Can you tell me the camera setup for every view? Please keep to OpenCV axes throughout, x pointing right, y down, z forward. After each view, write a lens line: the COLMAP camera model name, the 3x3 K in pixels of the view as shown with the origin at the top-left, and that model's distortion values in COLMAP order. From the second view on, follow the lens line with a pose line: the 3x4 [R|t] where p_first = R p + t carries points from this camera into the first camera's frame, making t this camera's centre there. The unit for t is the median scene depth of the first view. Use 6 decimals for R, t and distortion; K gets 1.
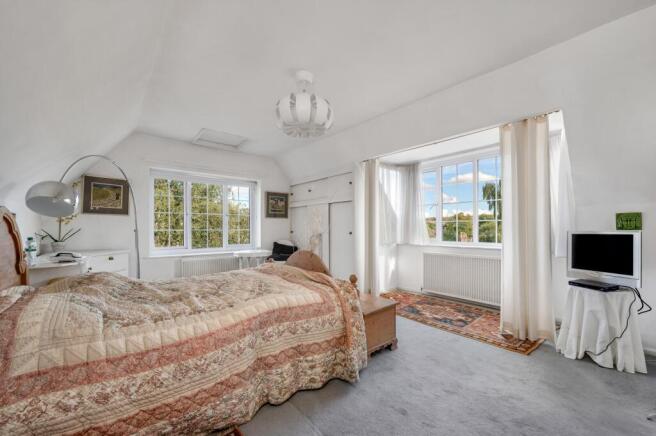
lens RADIAL K [[258.3, 0, 337.4], [0, 258.3, 230.3], [0, 0, 1]] dist [-0.000207, -0.000053]
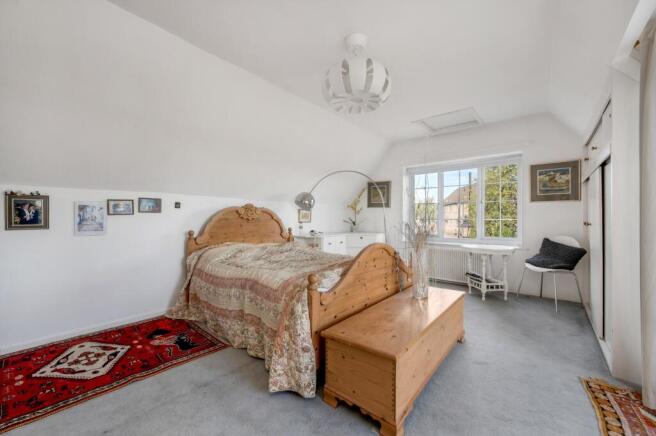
lens RADIAL K [[258.3, 0, 328.1], [0, 258.3, 216.0], [0, 0, 1]] dist [-0.000207, -0.000053]
pose [[0.160604, -0.007278, -0.986992, 0.327197], [-0.008334, 0.999927, -0.008730, -0.000710], [0.986984, 0.009628, 0.160532, 0.349586]]
